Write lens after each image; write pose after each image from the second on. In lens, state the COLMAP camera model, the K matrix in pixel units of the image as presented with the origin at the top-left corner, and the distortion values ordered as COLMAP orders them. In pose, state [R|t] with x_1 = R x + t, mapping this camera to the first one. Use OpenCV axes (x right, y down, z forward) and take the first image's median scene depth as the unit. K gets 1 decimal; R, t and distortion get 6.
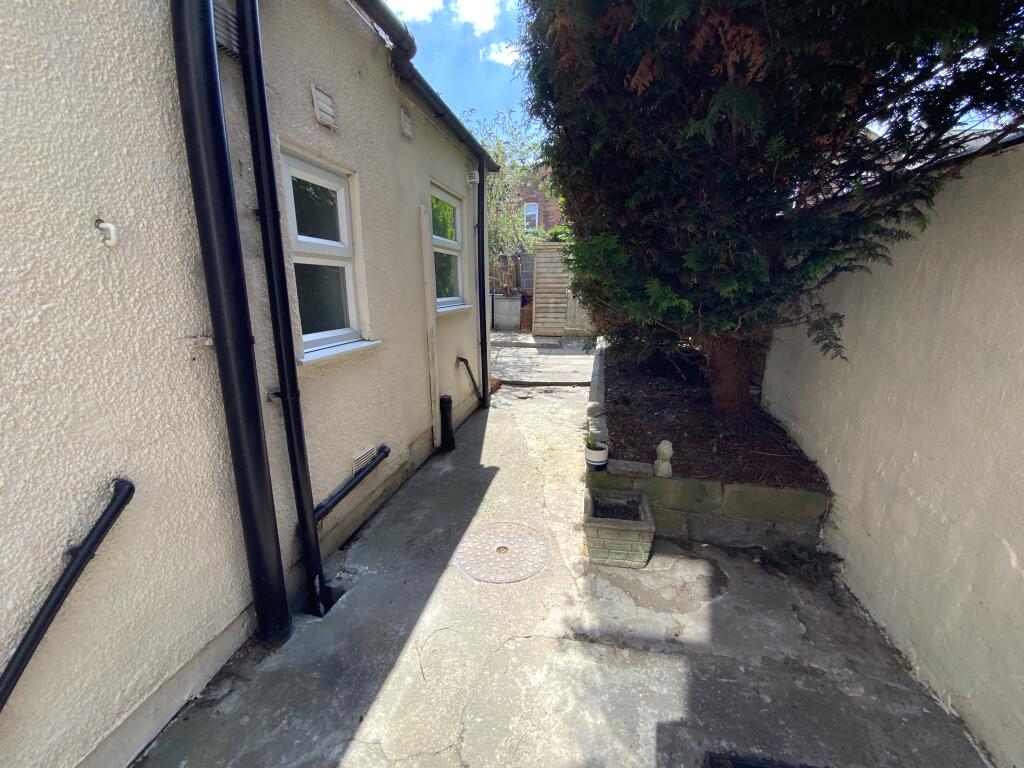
lens RADIAL K [[417.5, 0, 515.5], [0, 417.5, 382.3], [0, 0, 1]] dist [0.030559, -0.025694]
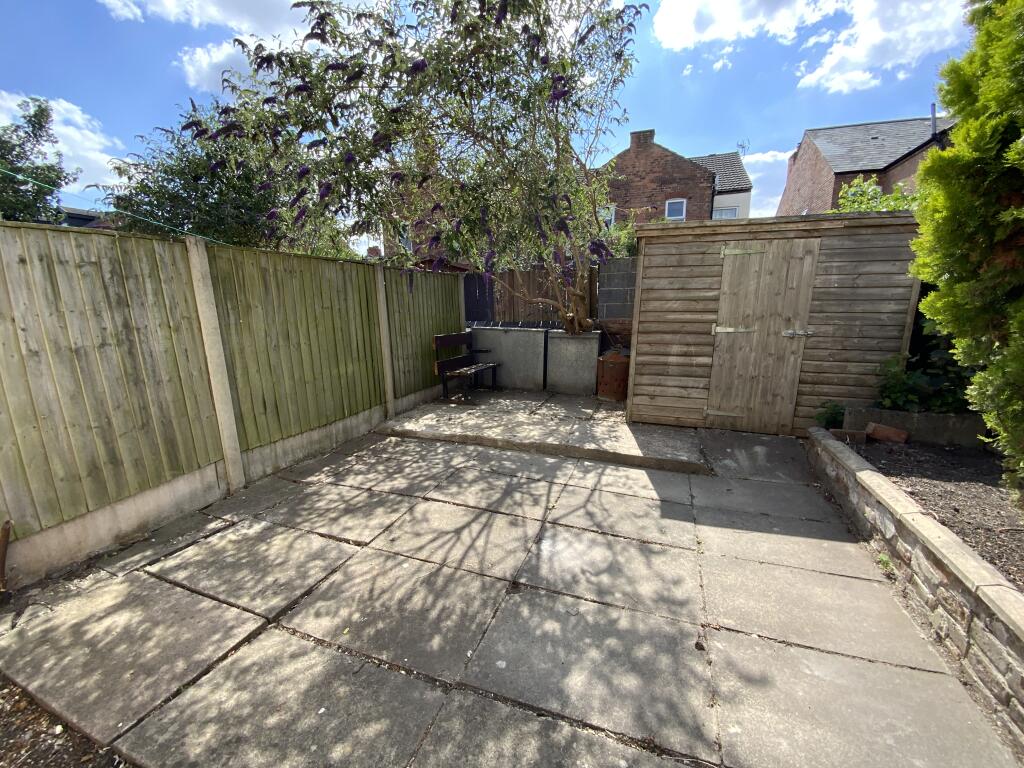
lens RADIAL K [[417.4, 0, 510.9], [0, 417.4, 380.3], [0, 0, 1]] dist [0.033747, -0.018637]
pose [[0.988488, 0.032010, -0.147877, -0.020481], [-0.041031, 0.997452, -0.058363, -0.128282], [0.145632, 0.063758, 0.987282, 0.529016]]
